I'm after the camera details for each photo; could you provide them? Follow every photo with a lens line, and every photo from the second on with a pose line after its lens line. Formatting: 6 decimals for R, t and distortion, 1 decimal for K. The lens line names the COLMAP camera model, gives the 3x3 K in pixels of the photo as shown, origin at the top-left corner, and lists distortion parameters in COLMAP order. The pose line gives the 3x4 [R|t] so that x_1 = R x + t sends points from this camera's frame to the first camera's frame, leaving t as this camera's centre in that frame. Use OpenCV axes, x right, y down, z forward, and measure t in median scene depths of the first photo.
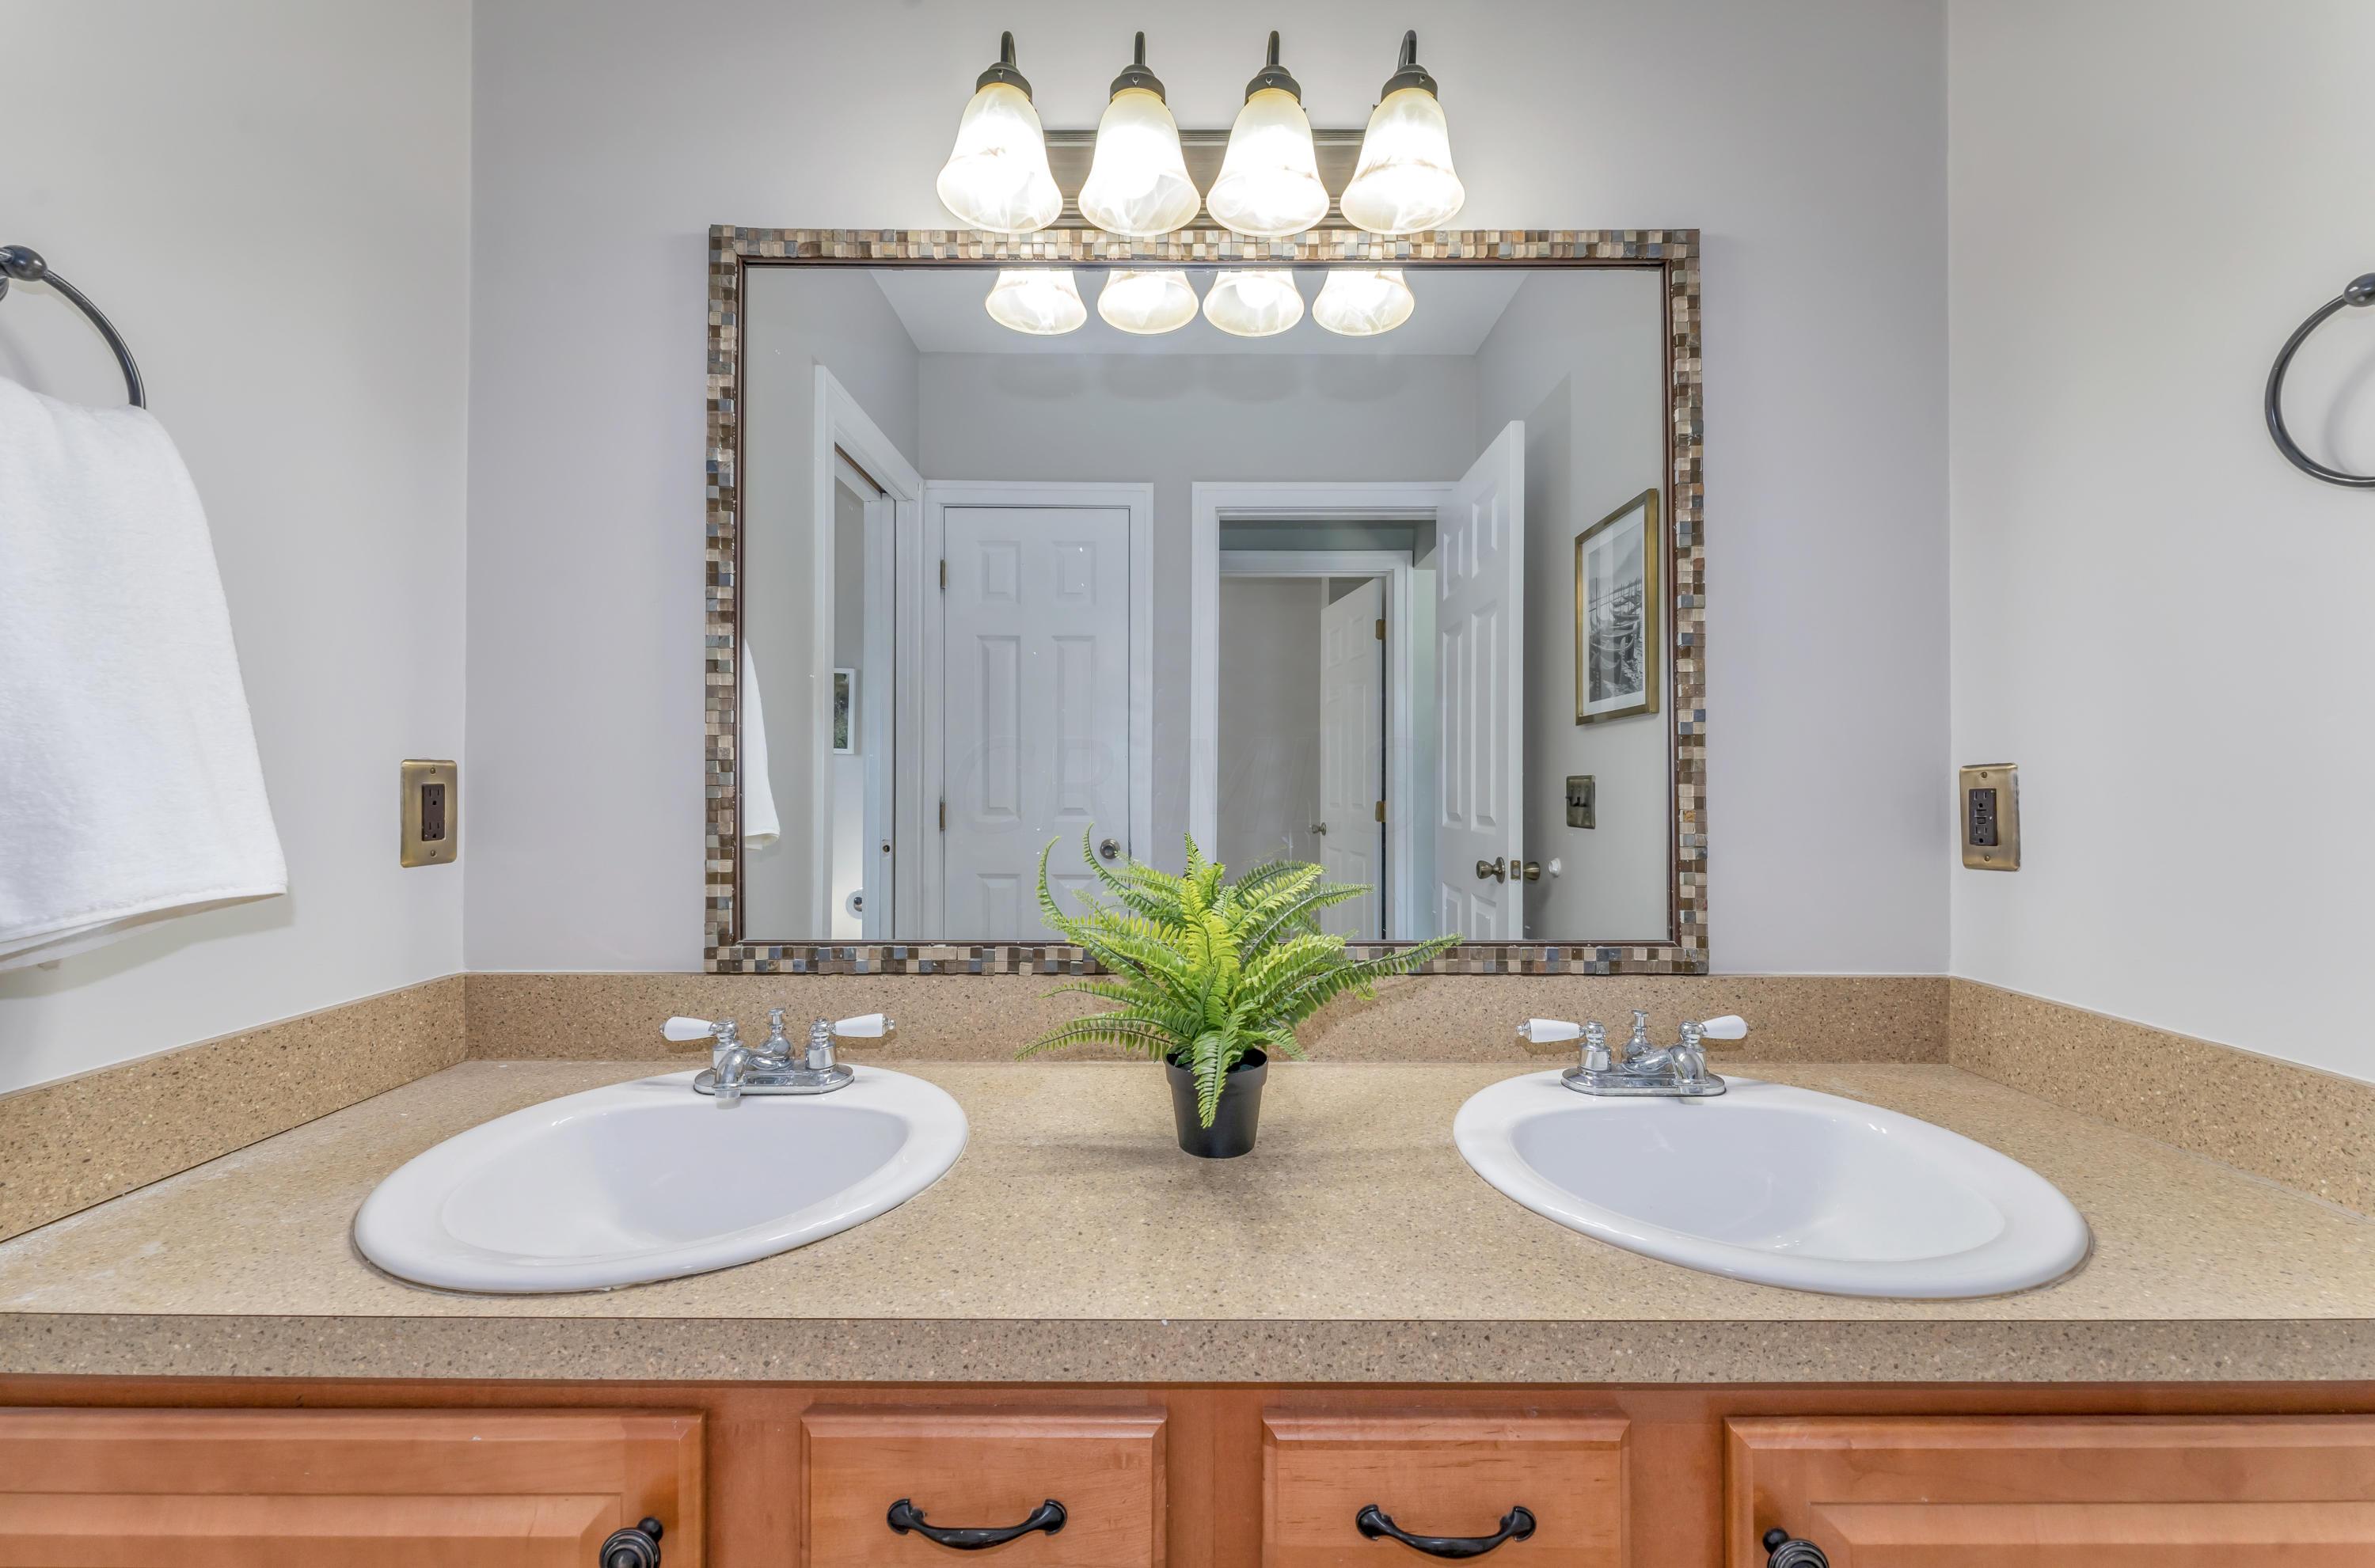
lens RADIAL K [[966.6, 0, 1189.5], [0, 966.6, 772.1], [0, 0, 1]] dist [-0.000420, 0.000226]
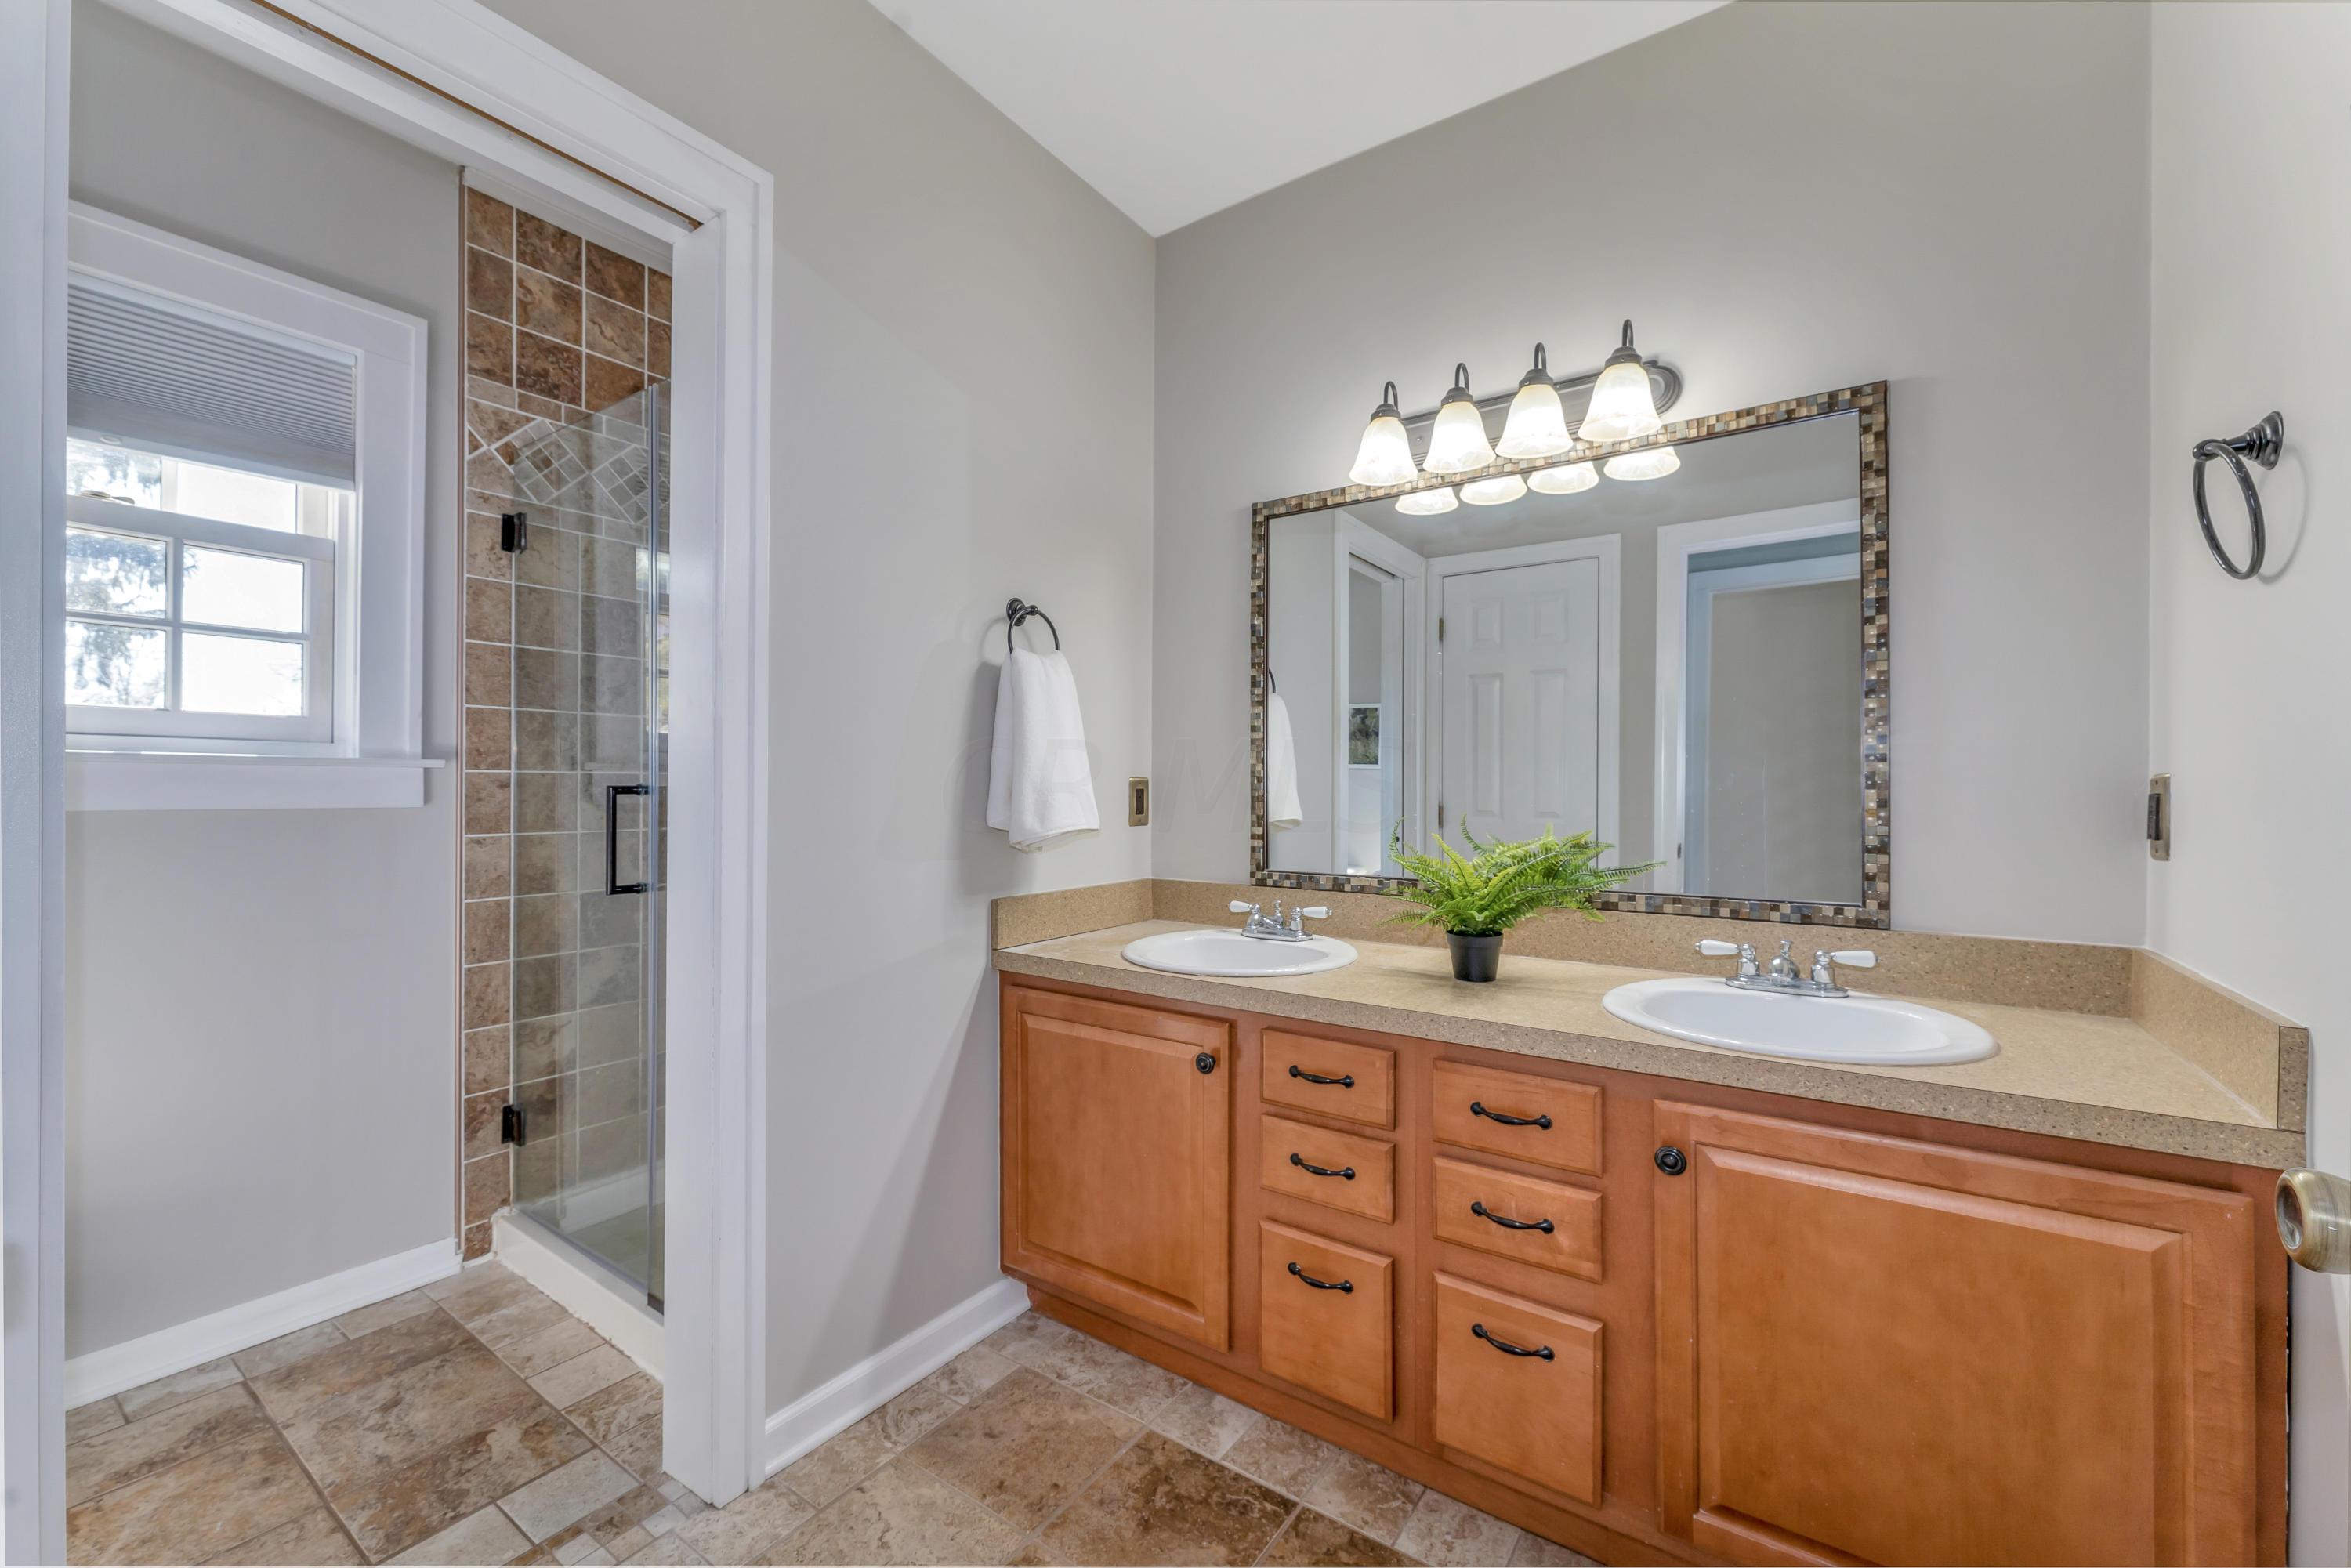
lens RADIAL K [[960.0, 0, 1165.5], [0, 960.0, 771.6], [0, 0, 1]] dist [-0.002112, 0.000124]
pose [[0.815832, -0.009246, -0.578215, 0.486998], [0.002689, 0.999922, -0.012195, 0.000624], [0.578283, 0.008394, 0.815793, -0.692242]]
